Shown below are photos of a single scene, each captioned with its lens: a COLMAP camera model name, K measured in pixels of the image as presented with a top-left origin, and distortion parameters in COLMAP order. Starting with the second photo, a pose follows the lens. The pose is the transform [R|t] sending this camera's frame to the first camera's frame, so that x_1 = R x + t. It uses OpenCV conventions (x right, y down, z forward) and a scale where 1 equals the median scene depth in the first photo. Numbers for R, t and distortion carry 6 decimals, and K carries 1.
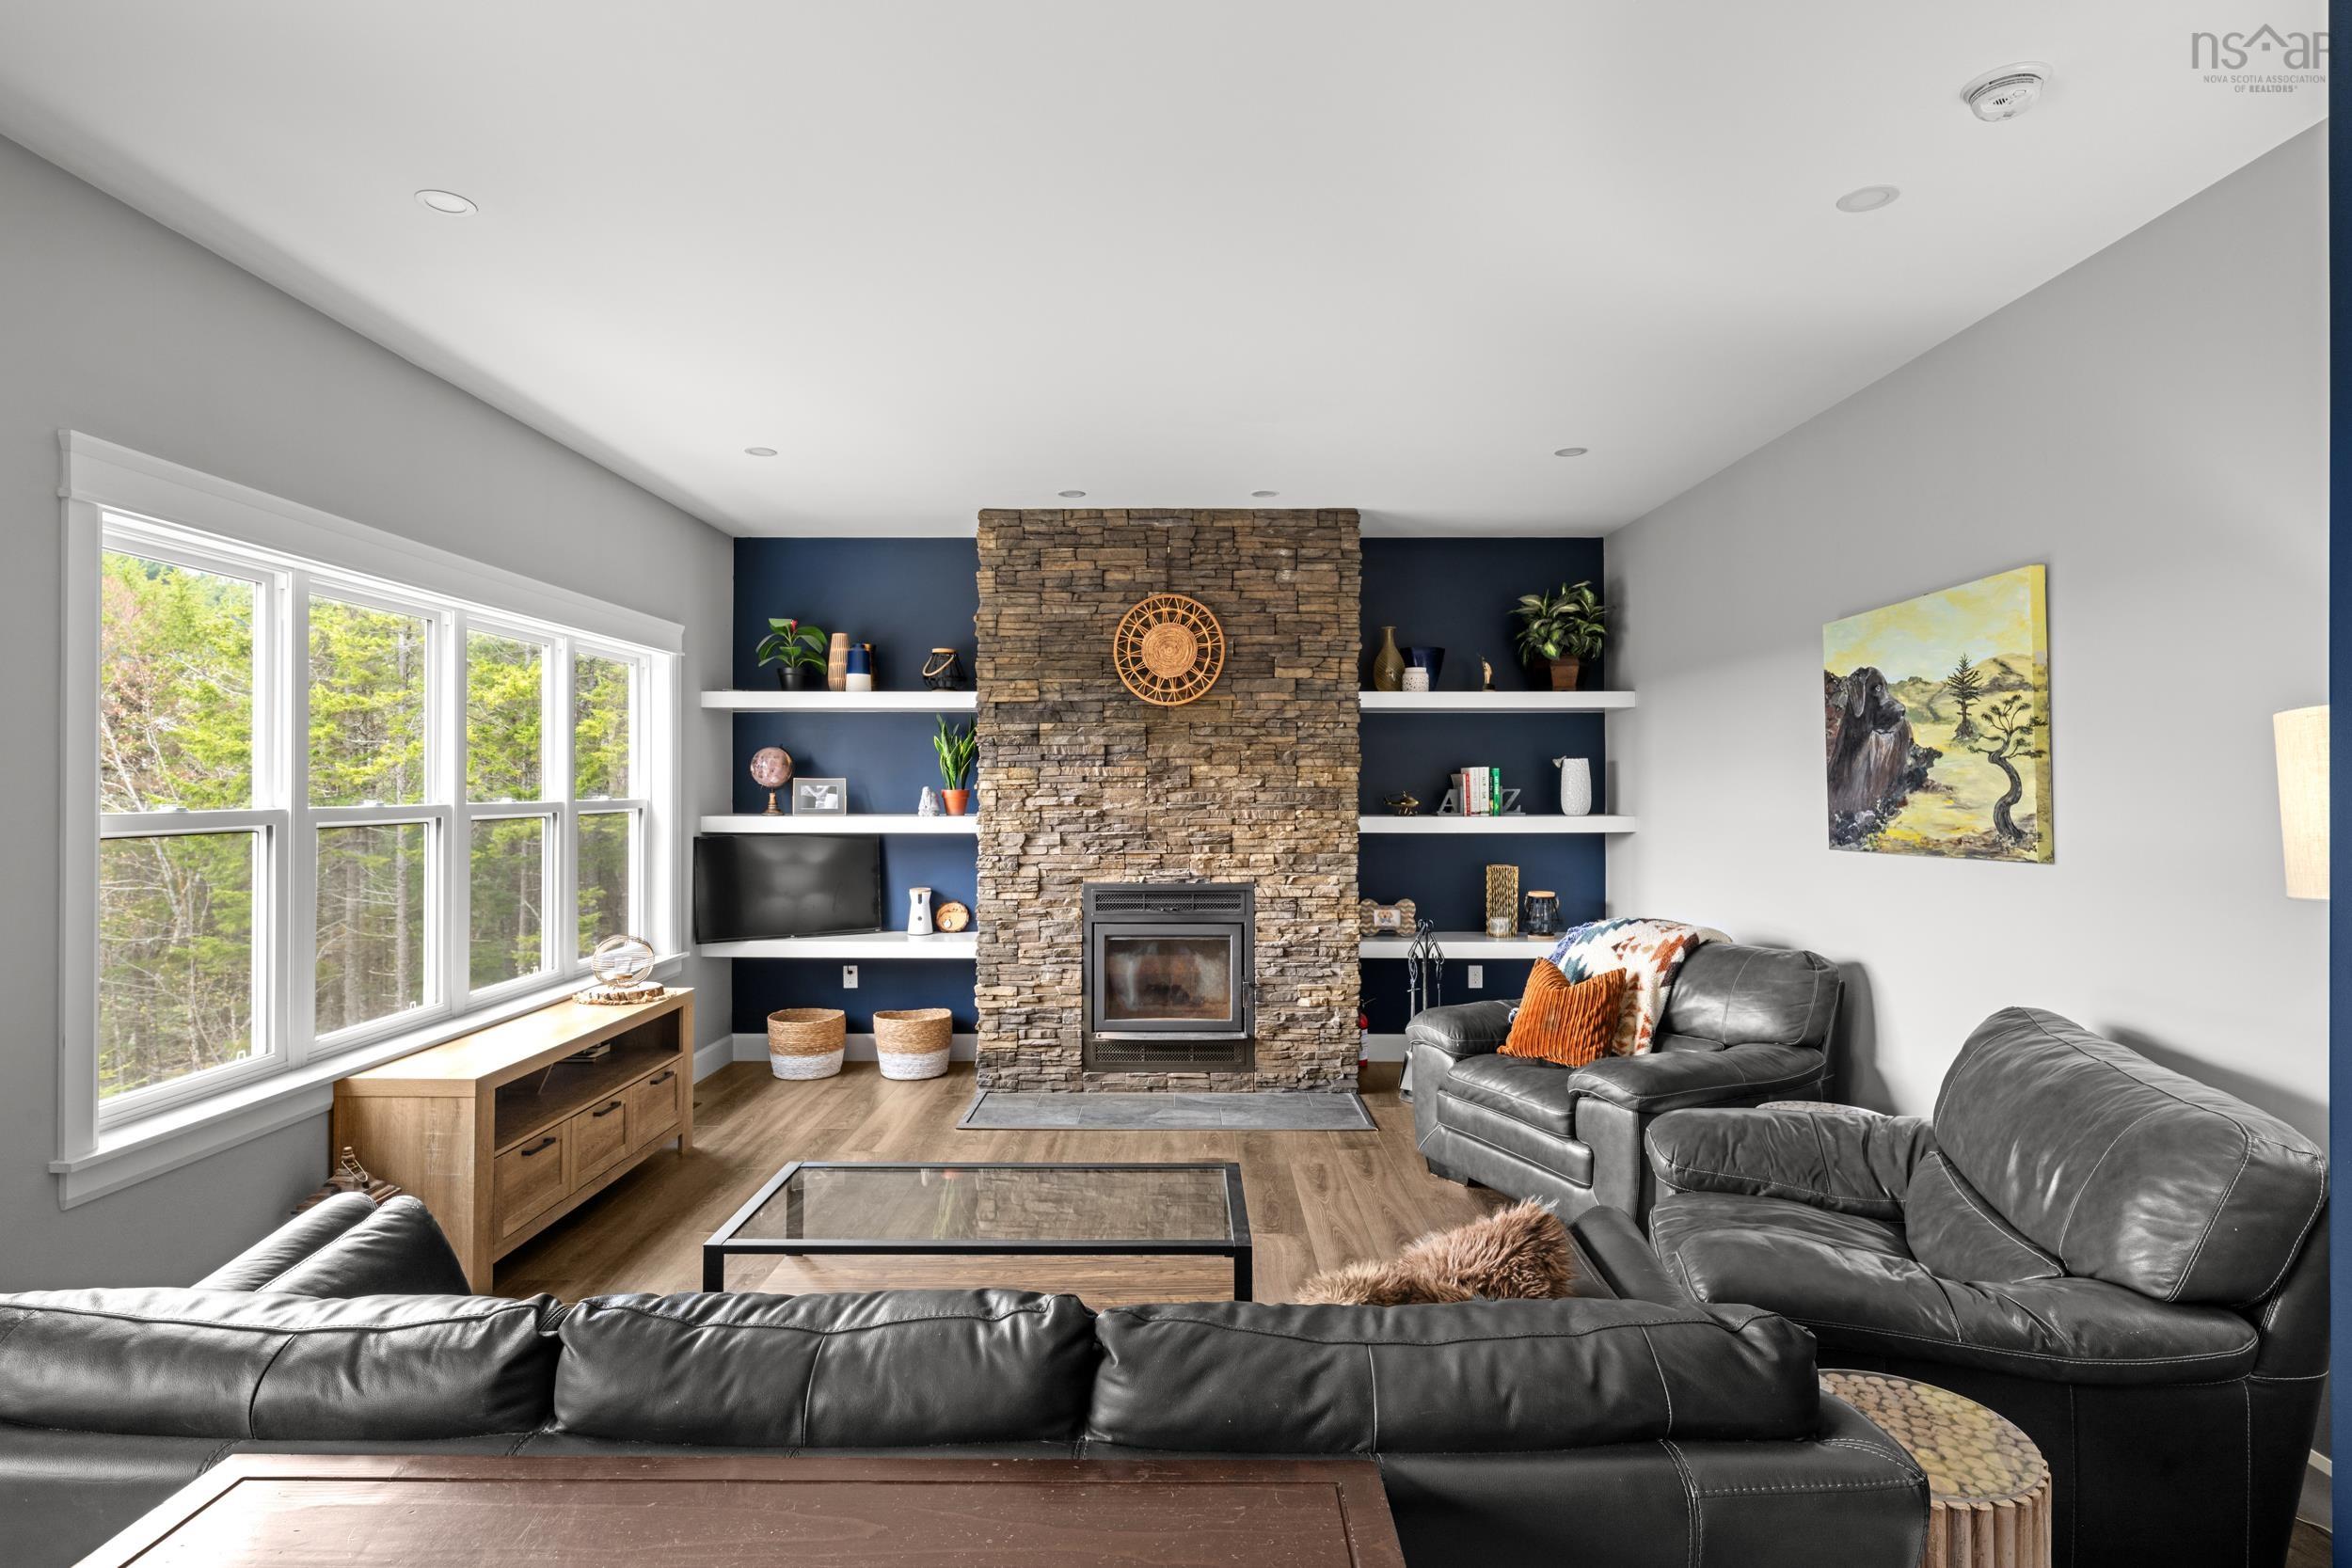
lens RADIAL K [[1230.2, 0, 1177.1], [0, 1230.2, 792.3], [0, 0, 1]] dist [0.002327, -0.000163]
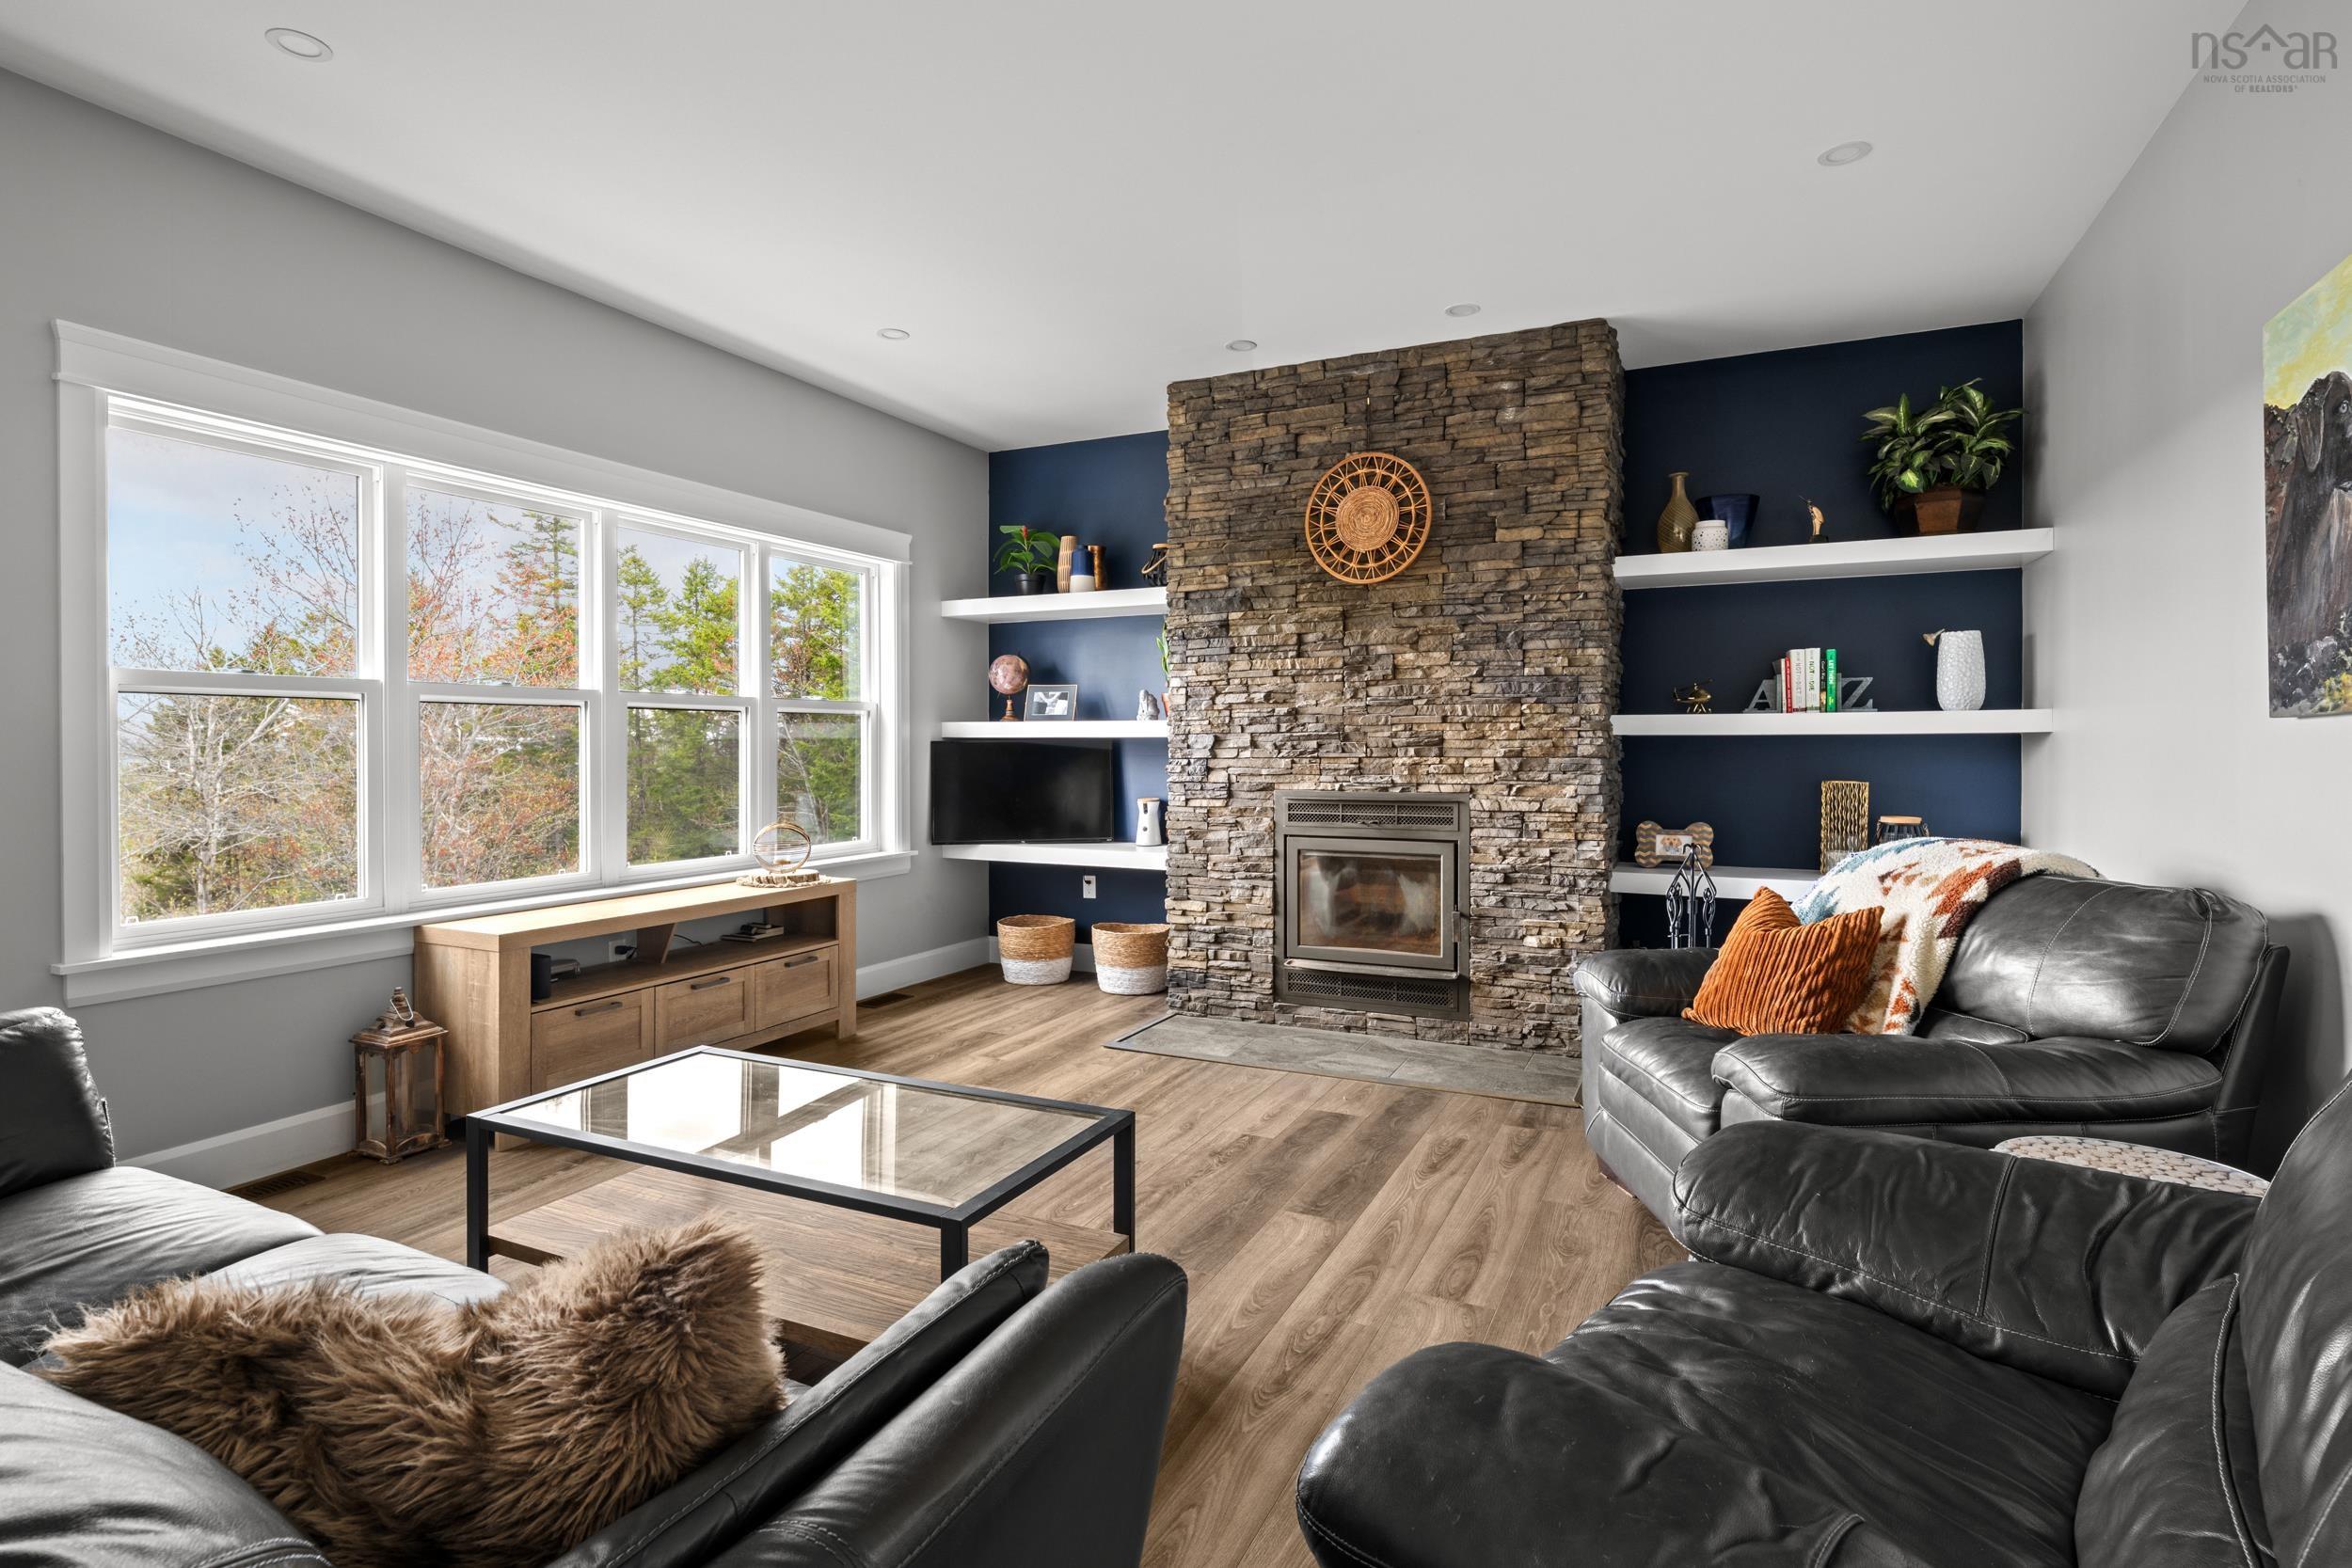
lens RADIAL K [[1161.6, 0, 1176.3], [0, 1161.6, 765.9], [0, 0, 1]] dist [0.003099, 0.000266]
pose [[0.903708, 0.006338, -0.428102, 0.219010], [-0.000526, 0.999906, 0.013692, 0.044900], [0.428149, -0.012148, 0.903627, 0.210981]]
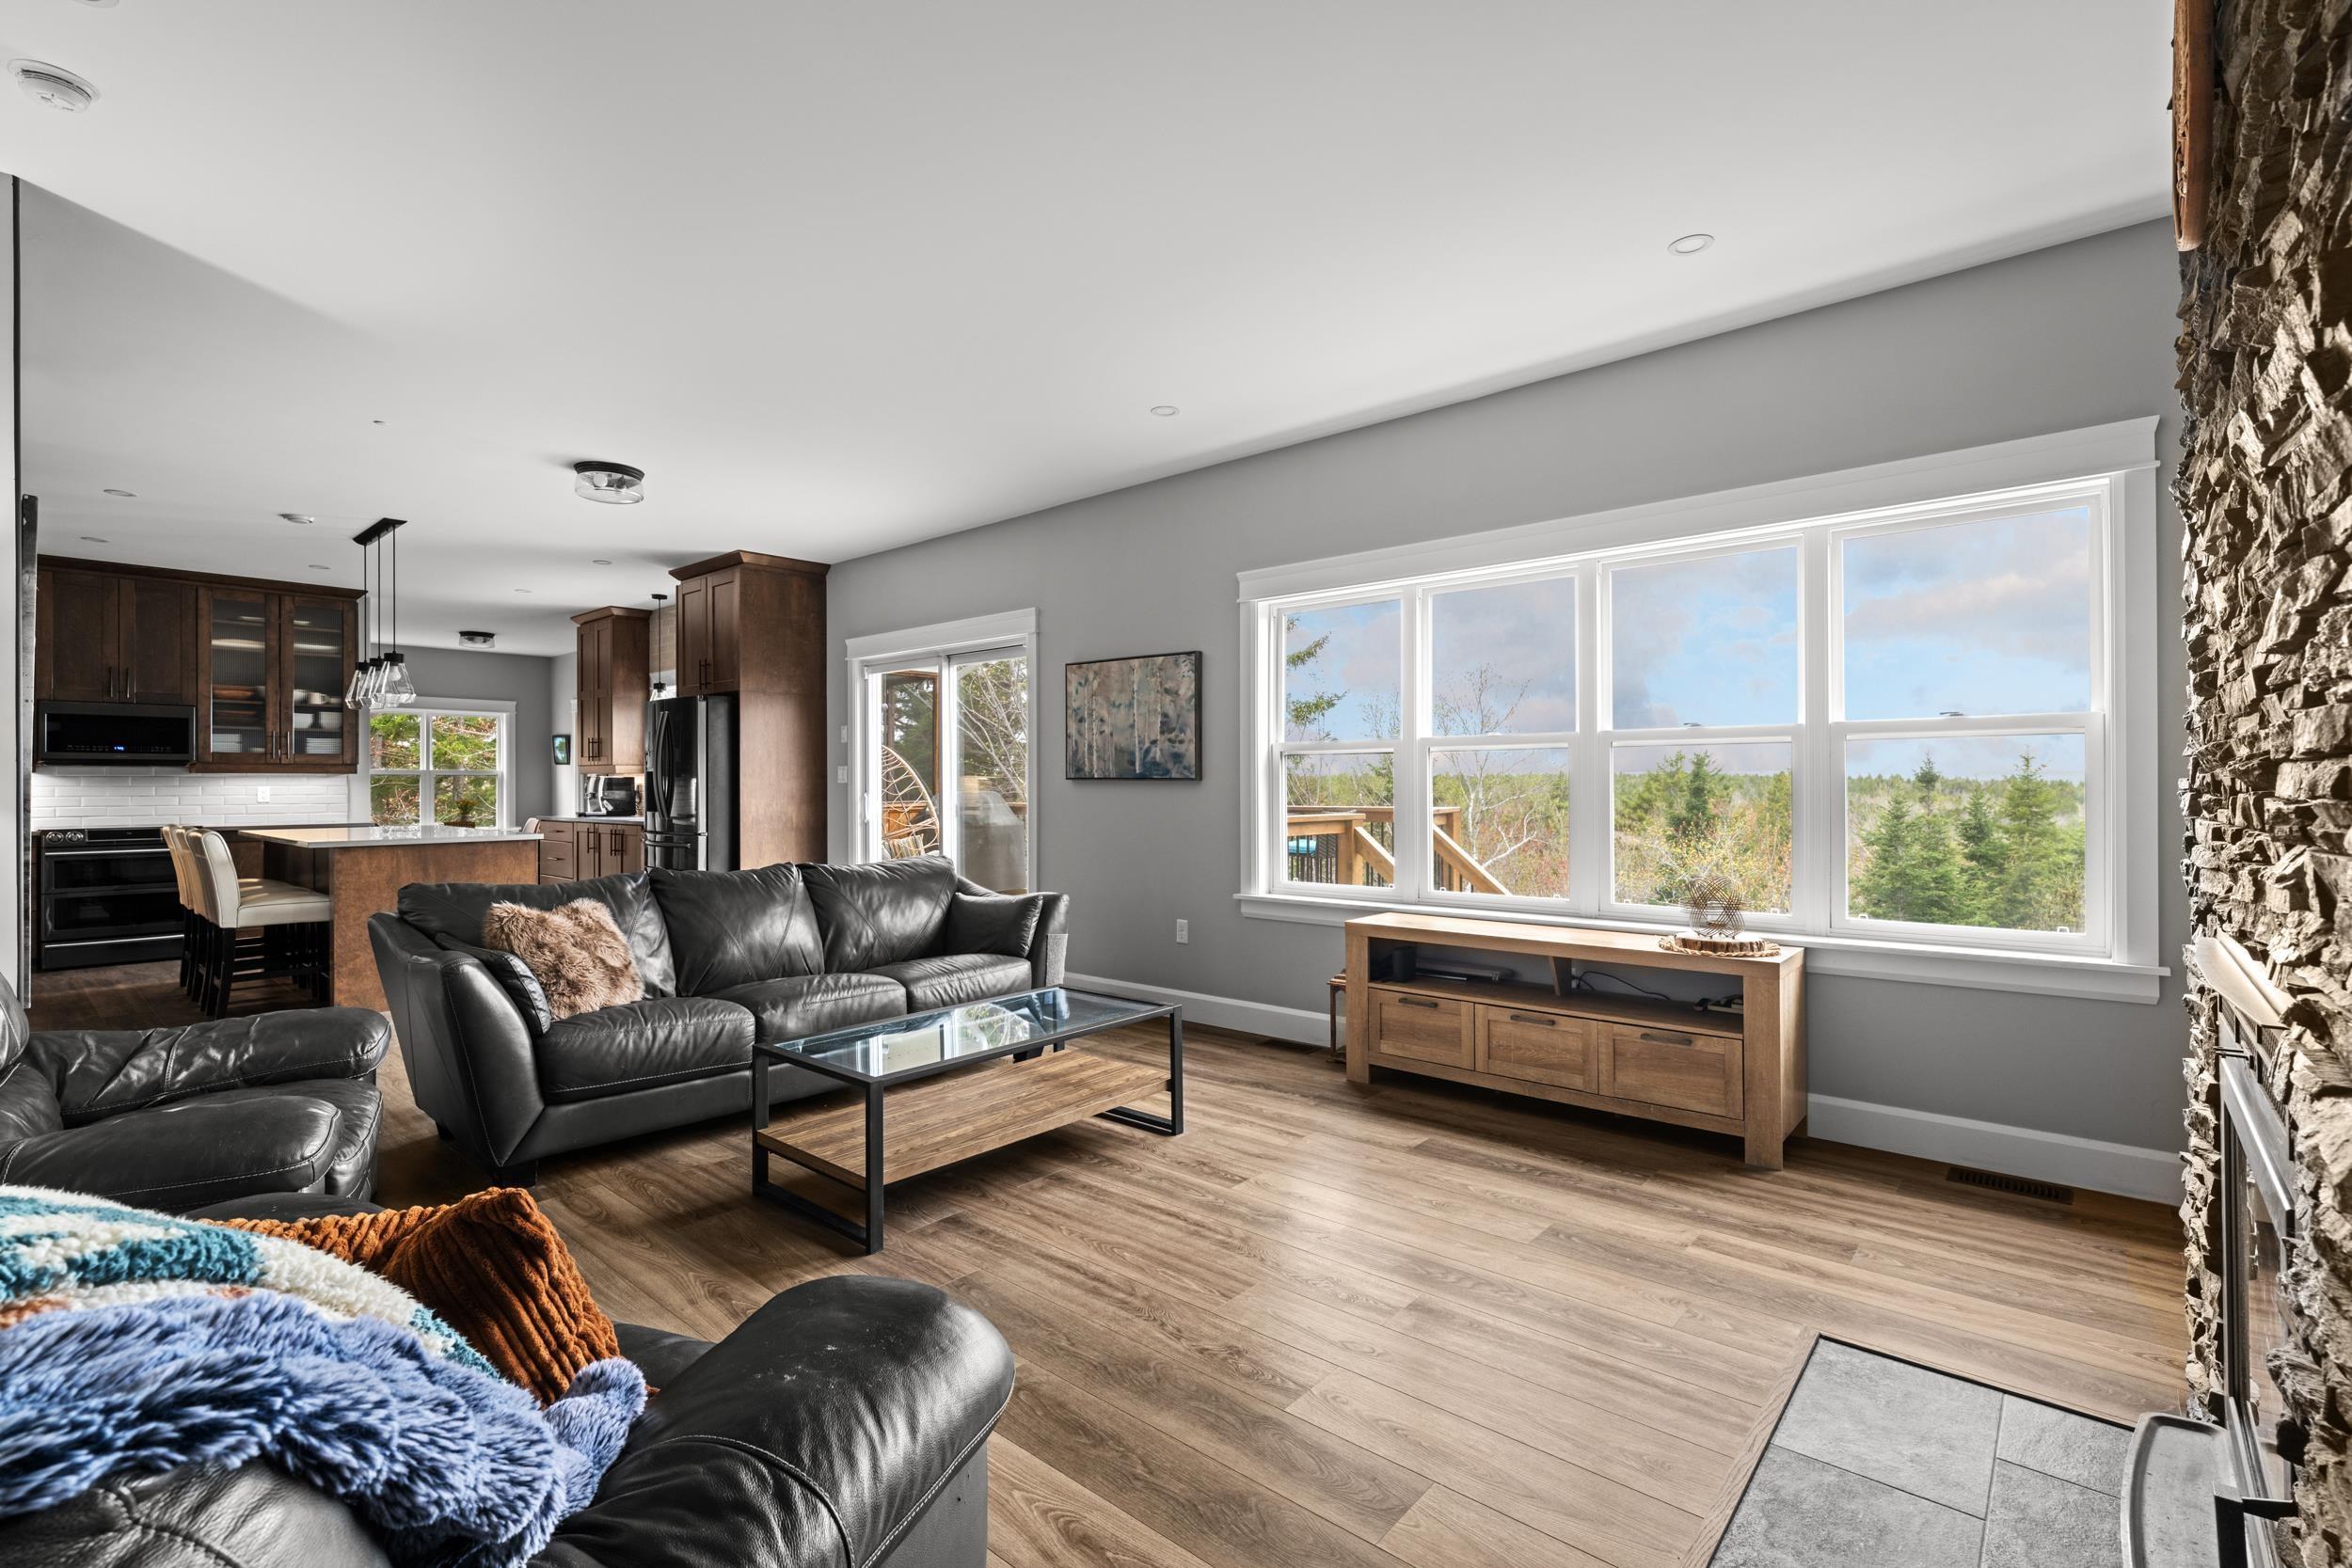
lens RADIAL K [[1059.1, 0, 1176.9], [0, 1059.1, 787.6], [0, 0, 1]] dist [0.001740, 0.000055]
pose [[-0.660396, -0.000146, -0.750918, 0.290797], [-0.001753, 0.999998, 0.001347, 0.044334], [0.750916, 0.002206, -0.660395, 0.999259]]
